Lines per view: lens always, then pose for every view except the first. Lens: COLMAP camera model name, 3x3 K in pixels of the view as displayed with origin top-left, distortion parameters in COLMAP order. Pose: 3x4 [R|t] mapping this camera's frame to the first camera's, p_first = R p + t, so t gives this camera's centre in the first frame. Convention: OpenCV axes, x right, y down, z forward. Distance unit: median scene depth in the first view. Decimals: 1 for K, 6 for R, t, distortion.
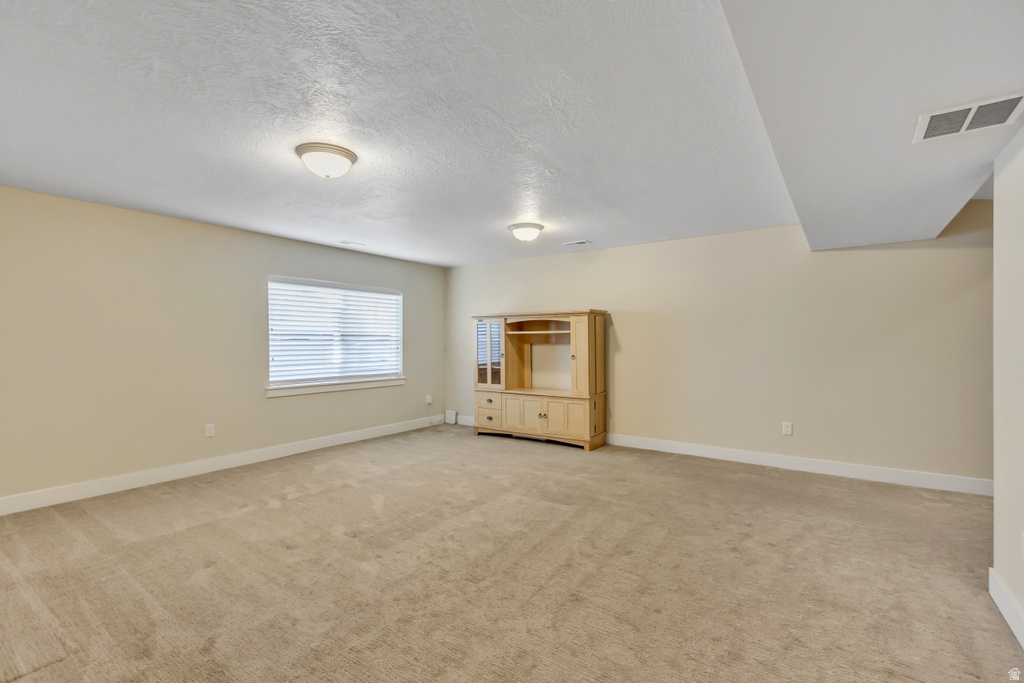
lens RADIAL K [[466.4, 0, 507.5], [0, 466.4, 341.9], [0, 0, 1]] dist [0.005096, -0.001496]
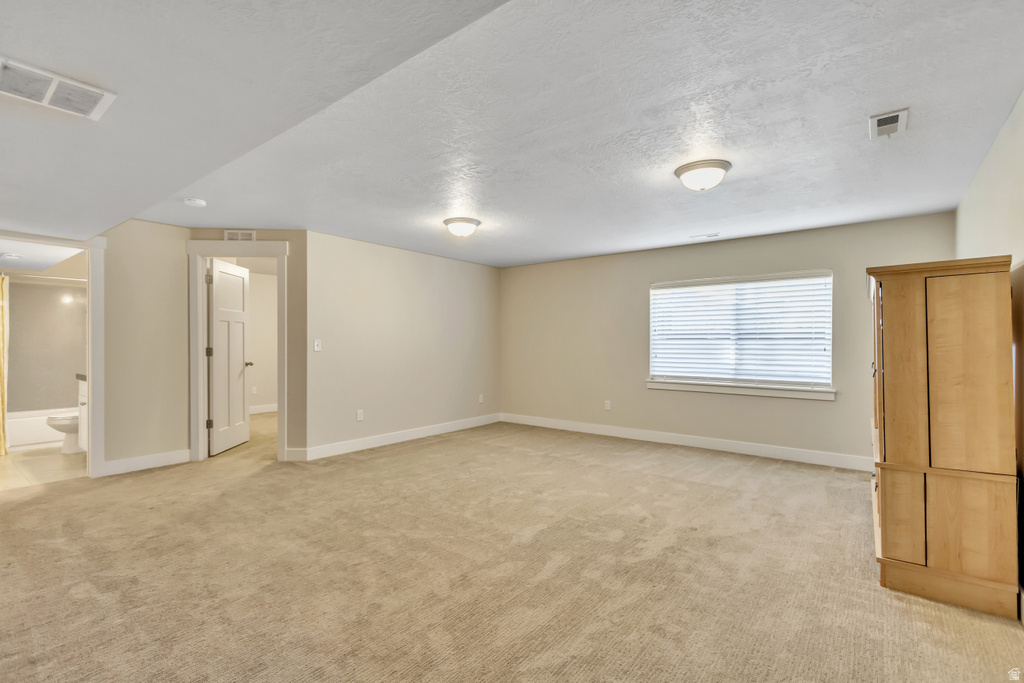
lens RADIAL K [[466.4, 0, 509.4], [0, 466.4, 339.4], [0, 0, 1]] dist [0.005096, -0.001496]
pose [[-0.053893, -0.005315, -0.998533, 0.590807], [0.000260, 0.999986, -0.005337, 0.001876], [0.998547, -0.000547, -0.053891, 0.620533]]
